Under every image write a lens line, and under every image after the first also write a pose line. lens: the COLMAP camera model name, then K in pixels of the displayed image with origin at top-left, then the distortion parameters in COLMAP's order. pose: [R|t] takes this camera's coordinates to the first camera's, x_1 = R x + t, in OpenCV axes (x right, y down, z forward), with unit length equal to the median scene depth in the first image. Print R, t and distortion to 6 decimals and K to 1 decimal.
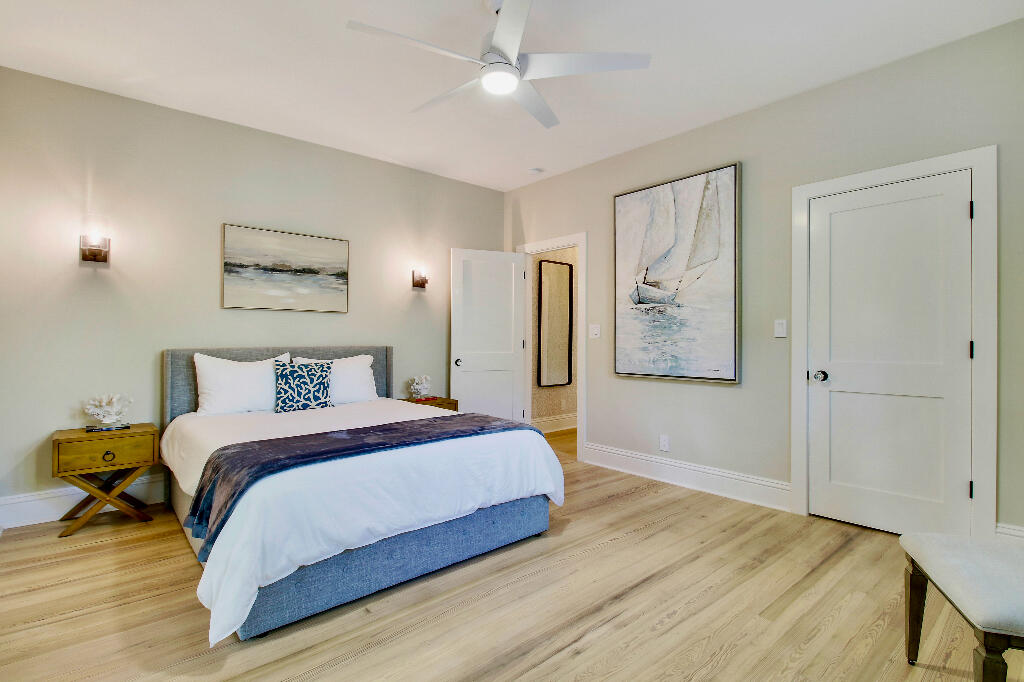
lens RADIAL K [[489.3, 0, 512.6], [0, 489.3, 336.7], [0, 0, 1]] dist [0.001285, -0.000119]
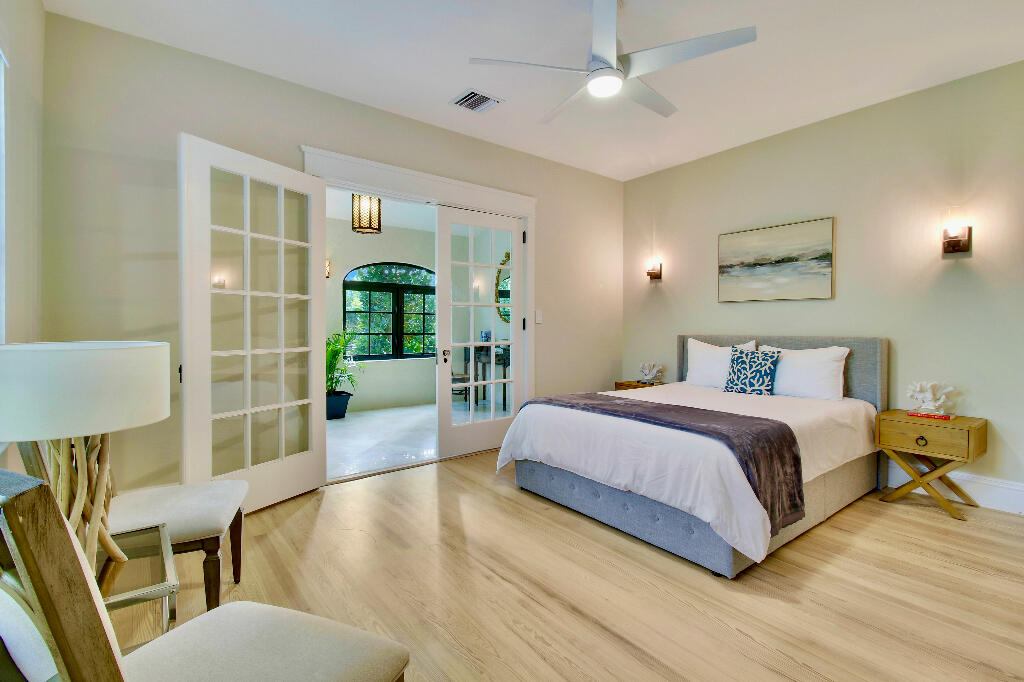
lens RADIAL K [[480.5, 0, 510.5], [0, 480.5, 325.8], [0, 0, 1]] dist [-0.010166, -0.000298]
pose [[-0.072353, -0.003216, -0.997374, 0.657426], [0.000392, 0.999995, -0.003252, 0.003615], [0.997379, -0.000626, -0.072351, 0.557635]]
